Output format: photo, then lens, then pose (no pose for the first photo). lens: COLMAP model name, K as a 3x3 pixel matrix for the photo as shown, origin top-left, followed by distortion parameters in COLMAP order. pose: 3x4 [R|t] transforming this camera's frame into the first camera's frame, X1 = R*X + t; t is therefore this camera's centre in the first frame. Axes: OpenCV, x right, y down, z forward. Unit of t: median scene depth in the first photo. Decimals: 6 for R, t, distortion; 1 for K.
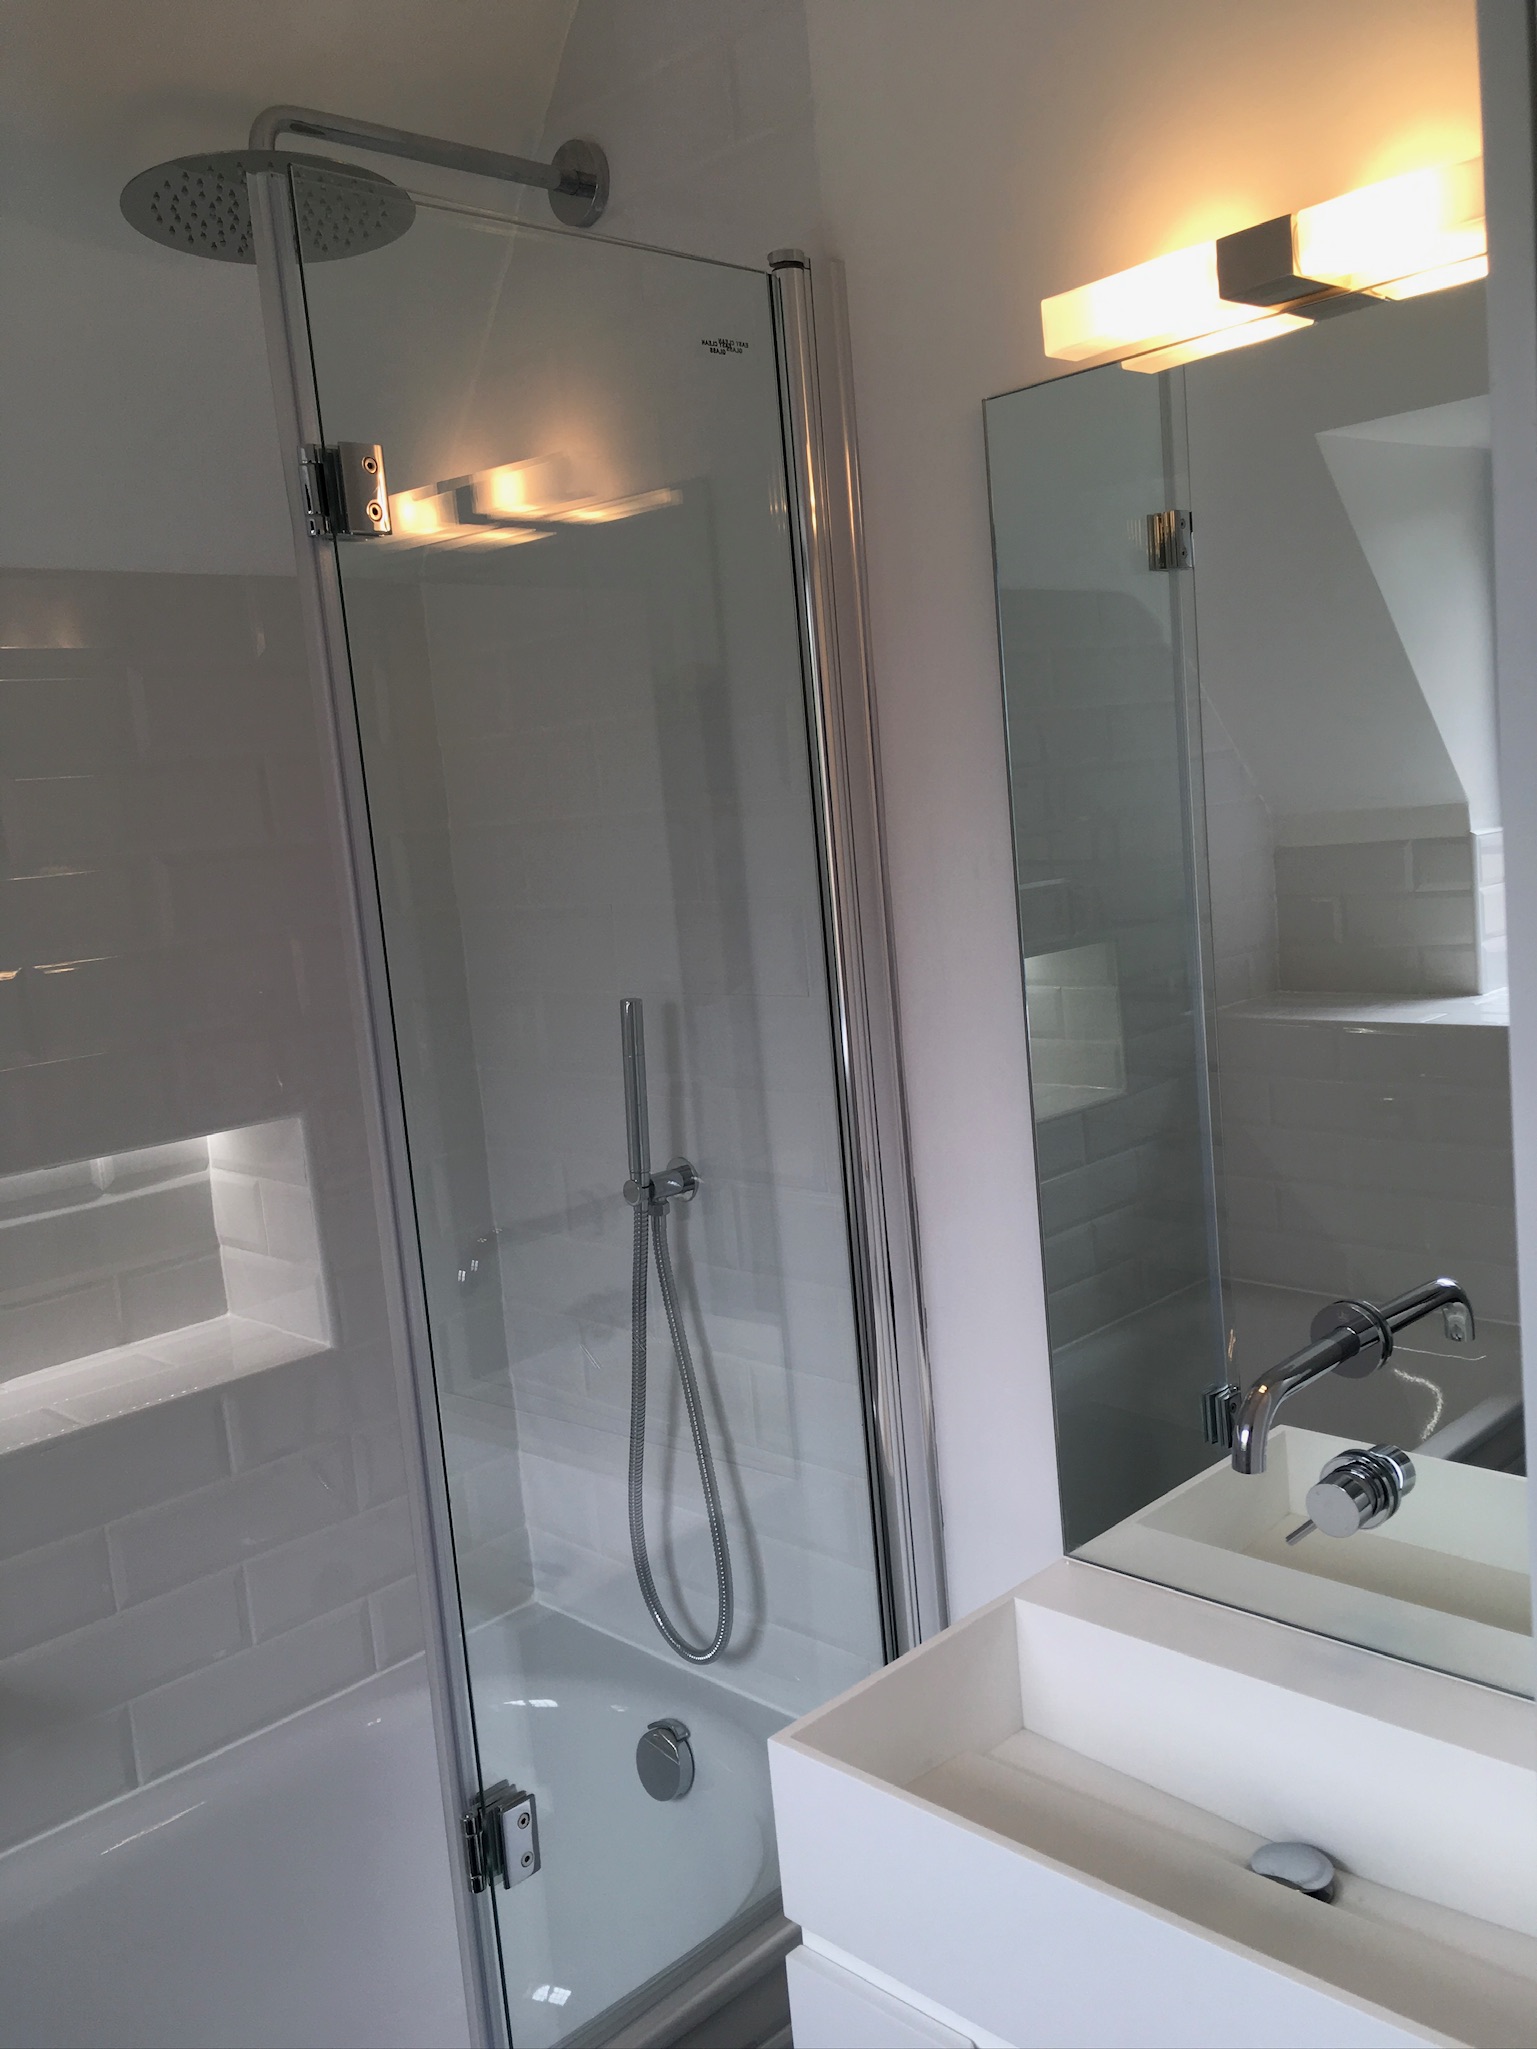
lens RADIAL K [[1743.5, 0, 768.5], [0, 1743.5, 1024.5], [0, 0, 1]] dist [0.081004, -0.104051]
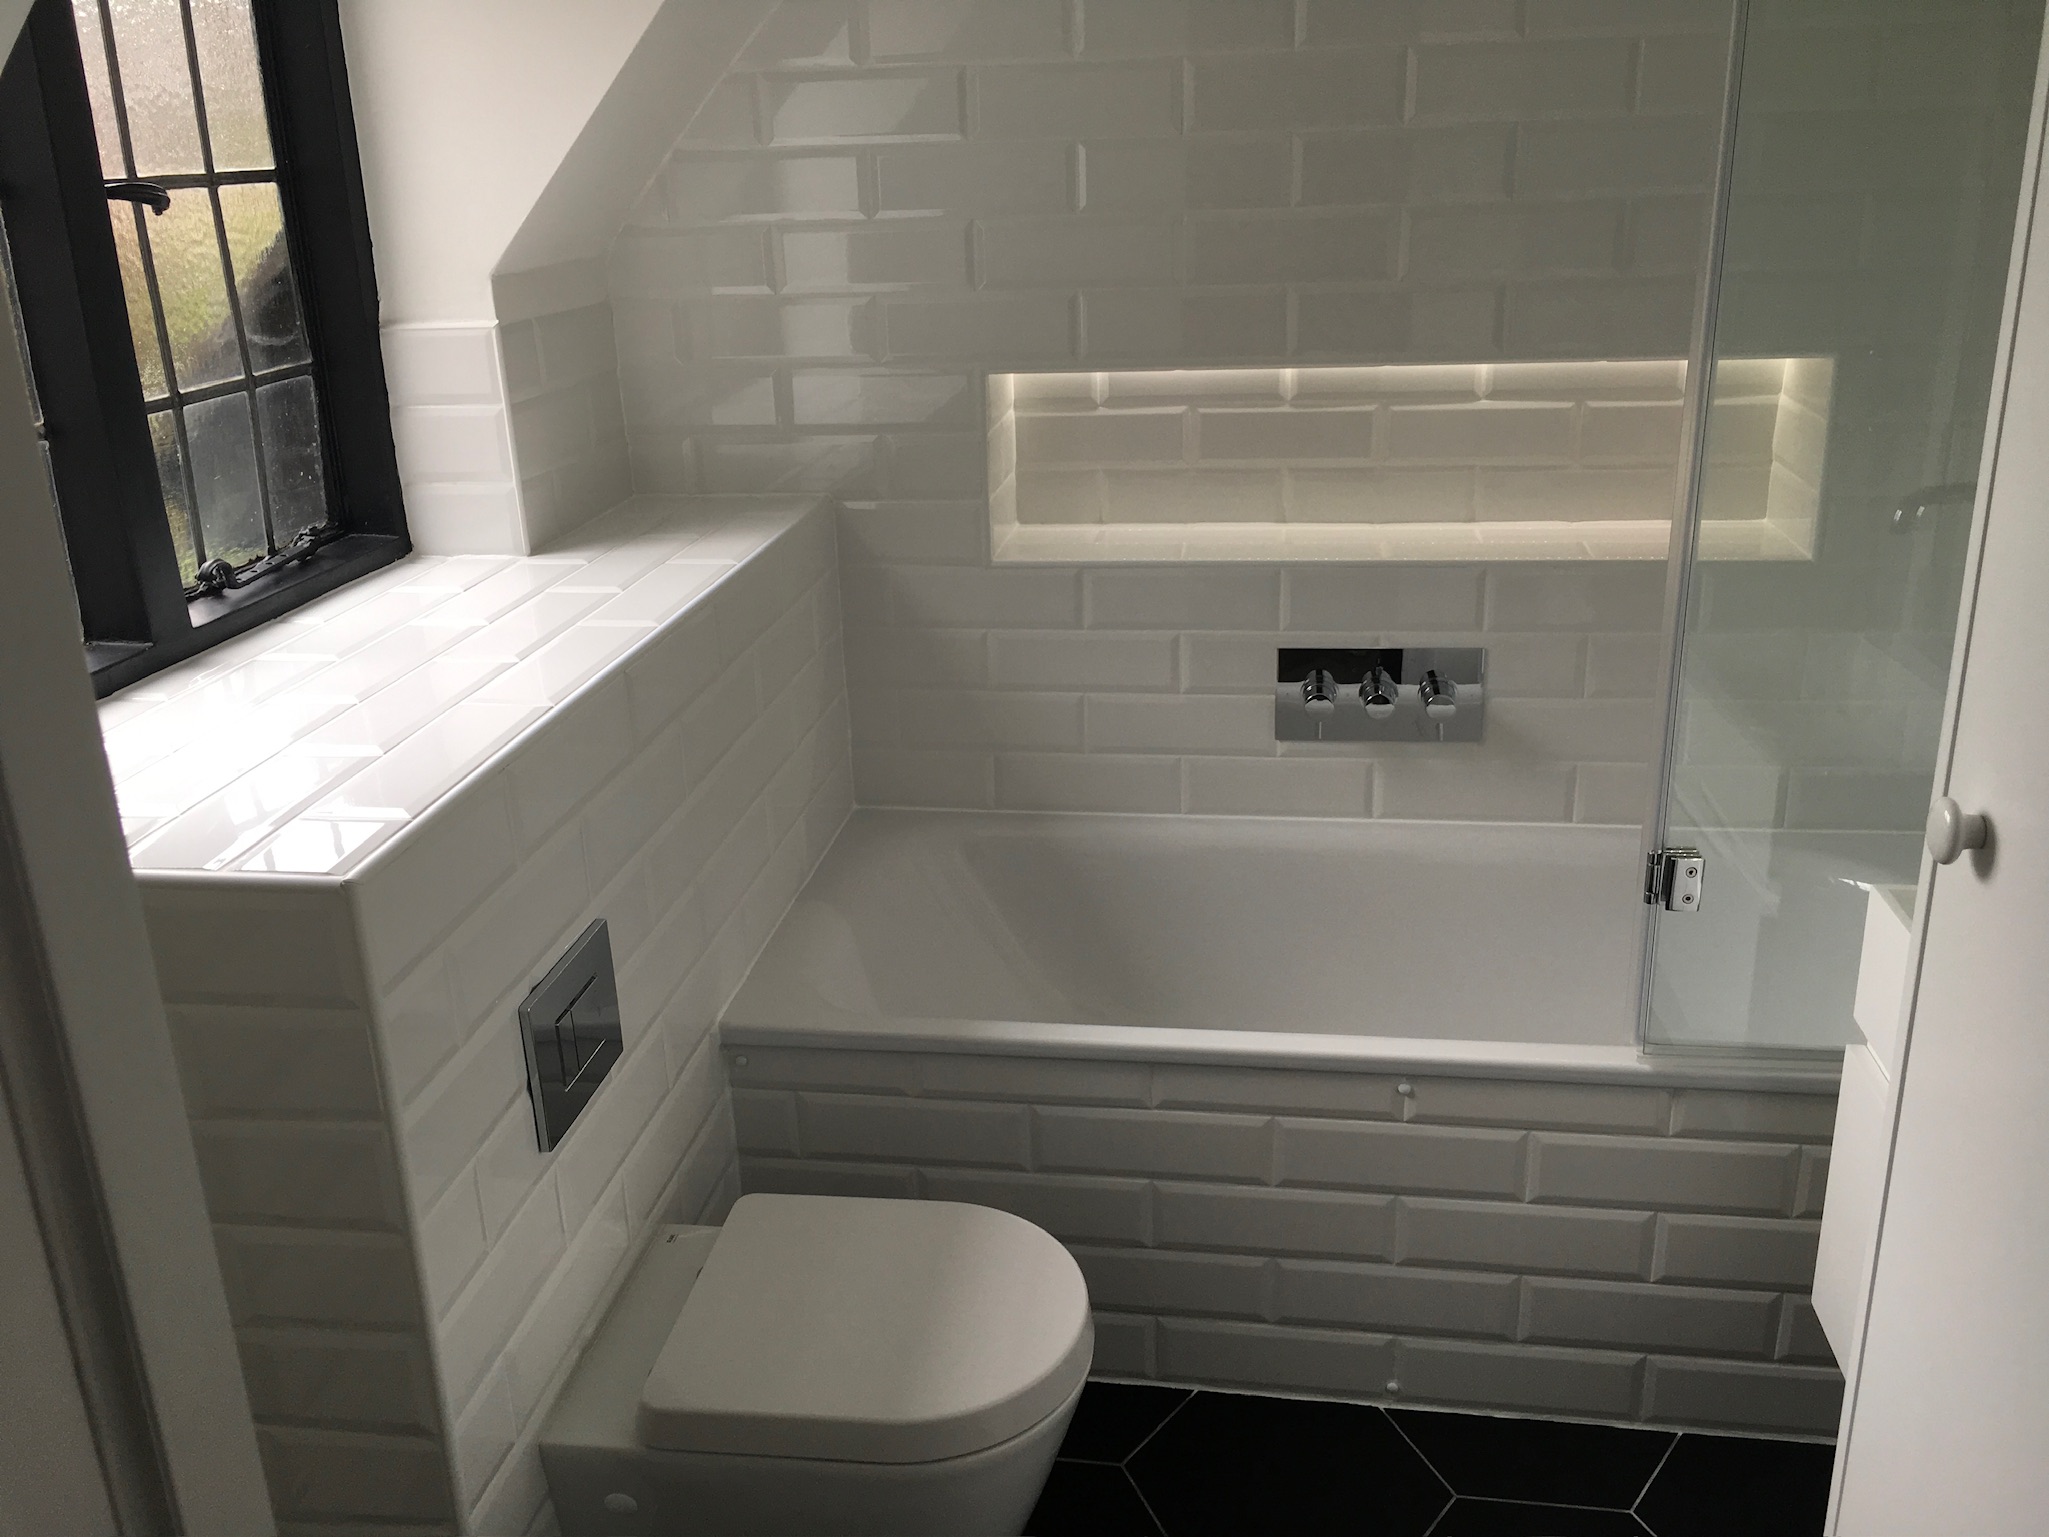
lens RADIAL K [[1743.5, 0, 1016.5], [0, 1743.5, 762.5], [0, 0, 1]] dist [0.081004, -0.104051]
pose [[0.598209, 0.331977, -0.729340, 0.346245], [-0.123912, 0.937525, 0.325105, -0.009190], [0.791702, -0.104107, 0.601972, -0.161500]]
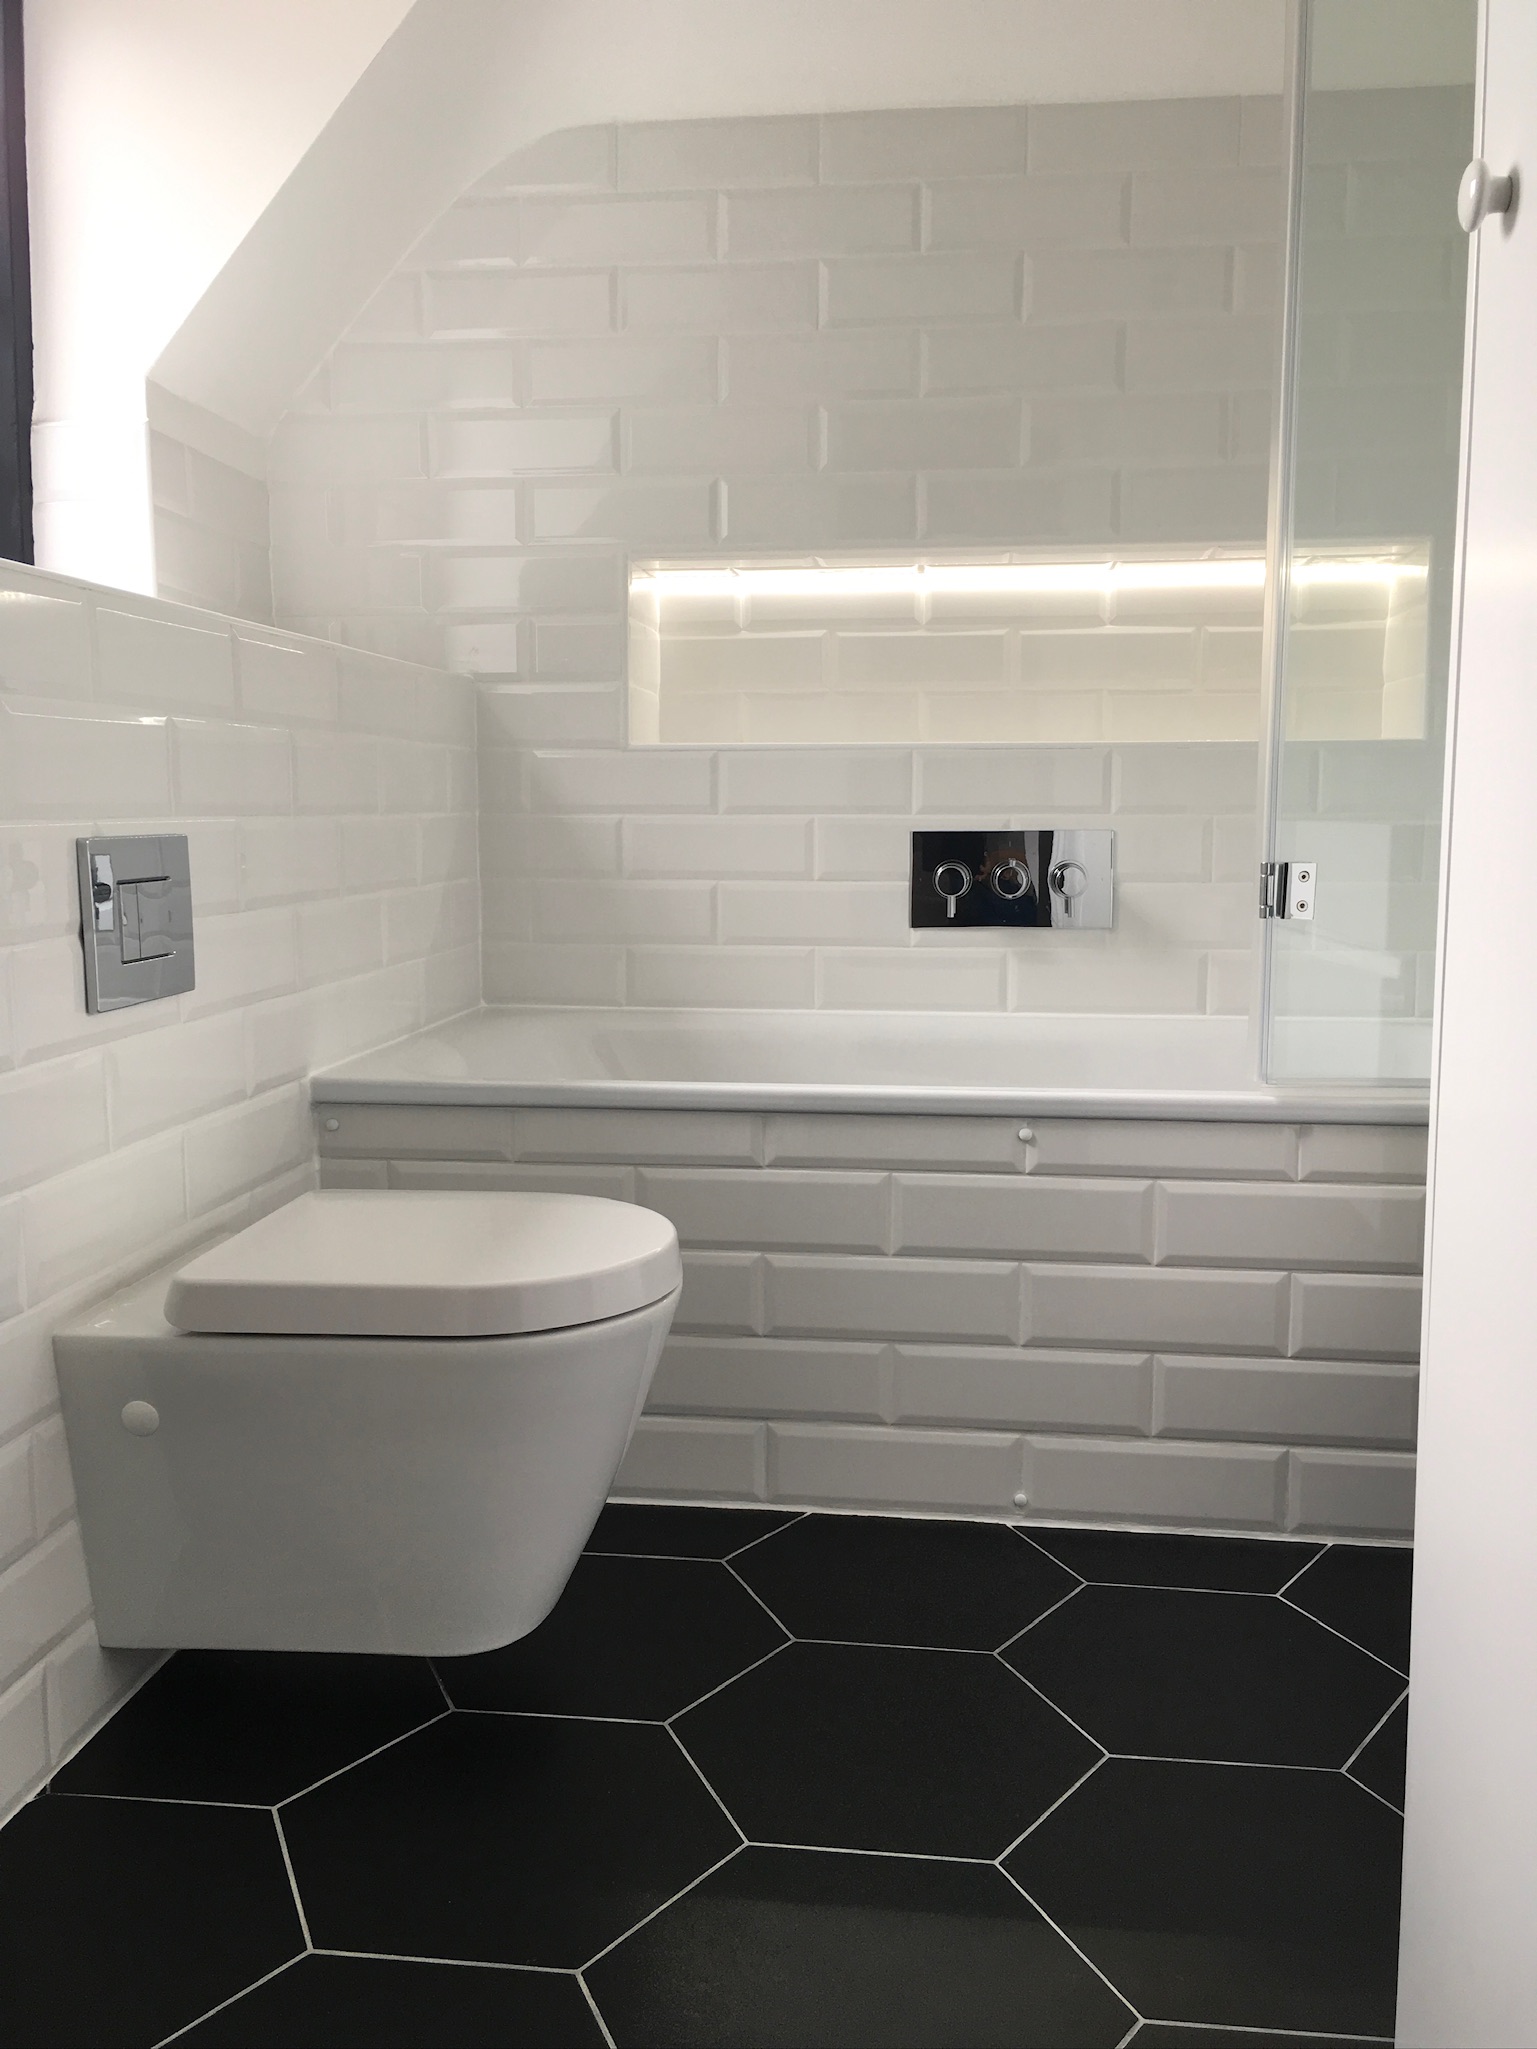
lens RADIAL K [[1743.5, 0, 768.5], [0, 1743.5, 1024.5], [0, 0, 1]] dist [0.081004, -0.104051]
pose [[0.620300, 0.178774, -0.763720, 0.441834], [-0.155986, 0.982347, 0.103258, 0.322481], [0.768698, 0.055079, 0.637236, -0.124771]]
